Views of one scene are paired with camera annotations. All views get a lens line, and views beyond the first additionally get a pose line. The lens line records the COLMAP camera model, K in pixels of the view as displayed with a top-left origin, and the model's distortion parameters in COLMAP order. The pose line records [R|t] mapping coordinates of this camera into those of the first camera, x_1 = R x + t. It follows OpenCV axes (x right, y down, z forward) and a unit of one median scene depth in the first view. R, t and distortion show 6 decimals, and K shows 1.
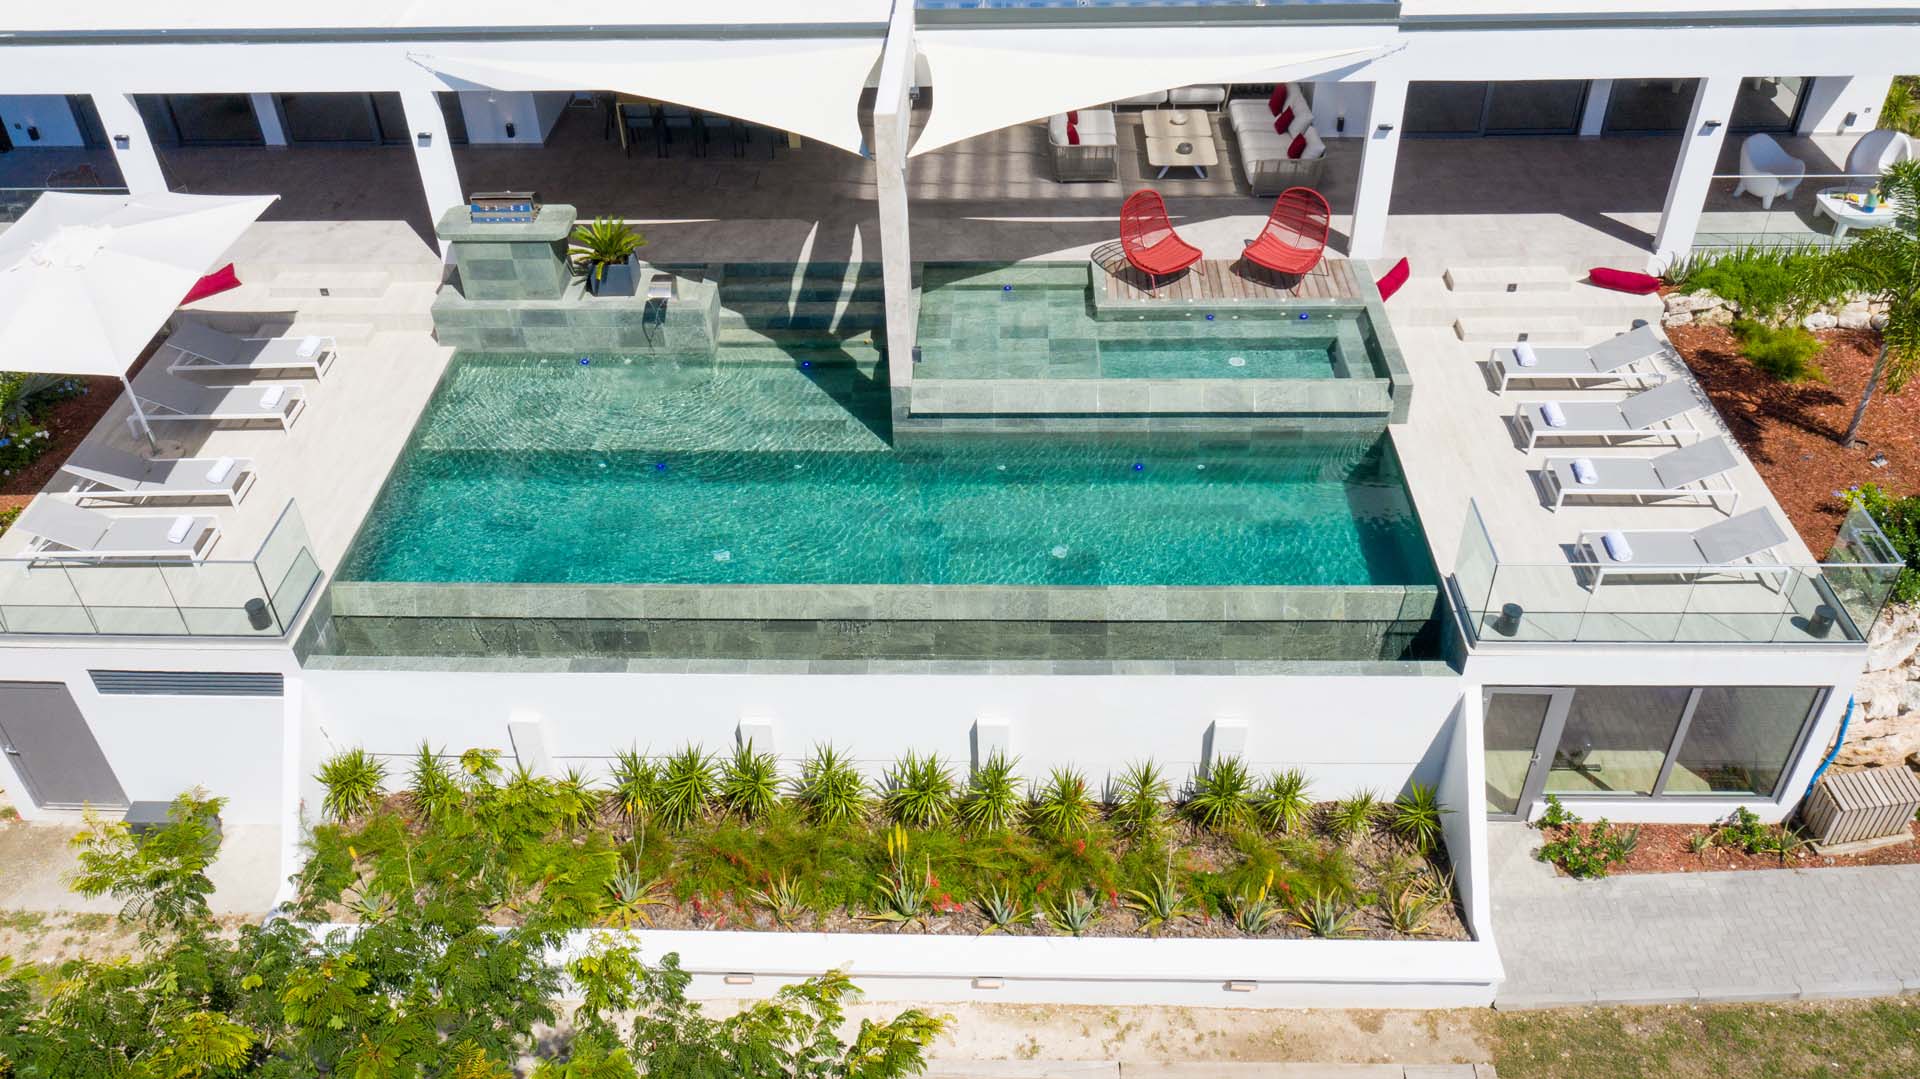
lens RADIAL K [[1517.1, 0, 960.0], [0, 1517.1, 539.5], [0, 0, 1]] dist [-0.010102, -0.001831]
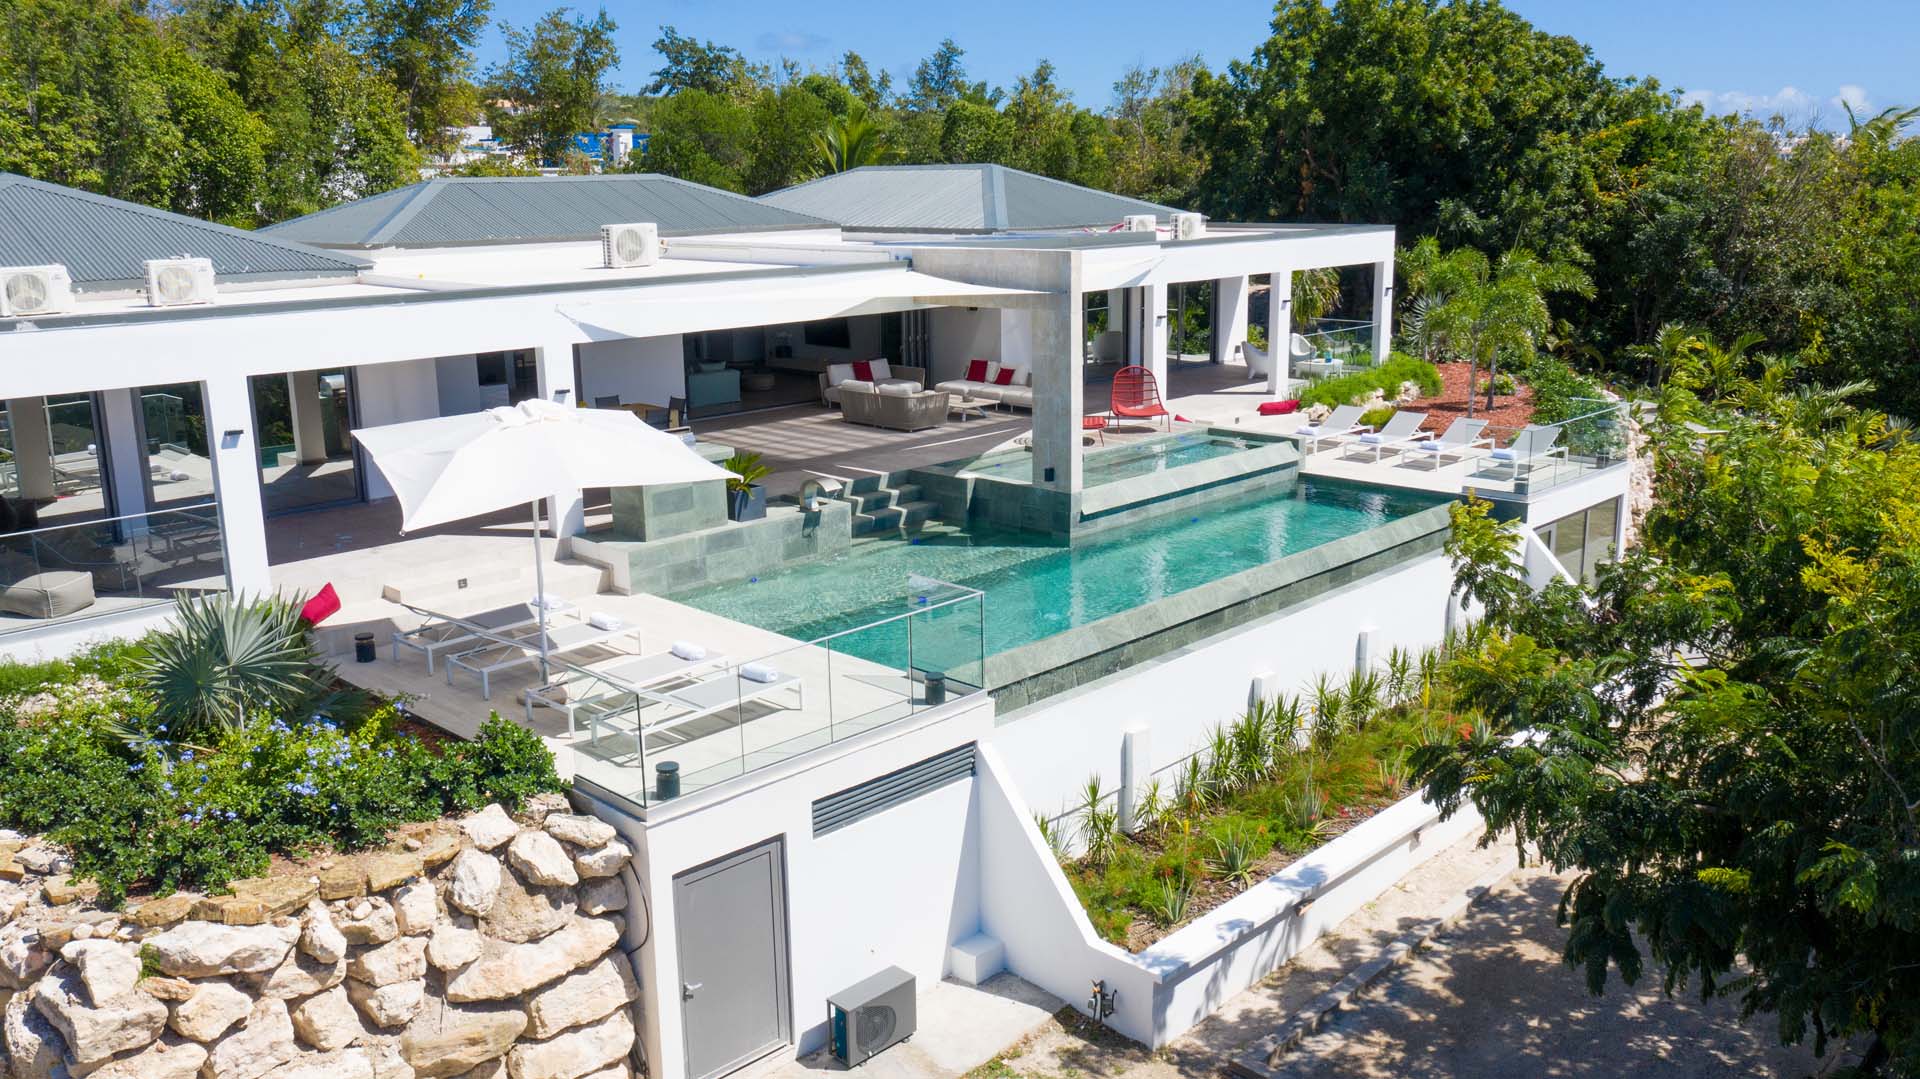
lens RADIAL K [[1551.5, 0, 960.0], [0, 1551.5, 539.5], [0, 0, 1]] dist [-0.019387, 0.009249]
pose [[0.666951, -0.154088, 0.728995, -0.984127], [0.460561, 0.854347, -0.240779, 0.180399], [-0.585713, 0.496335, 0.640774, 0.284356]]
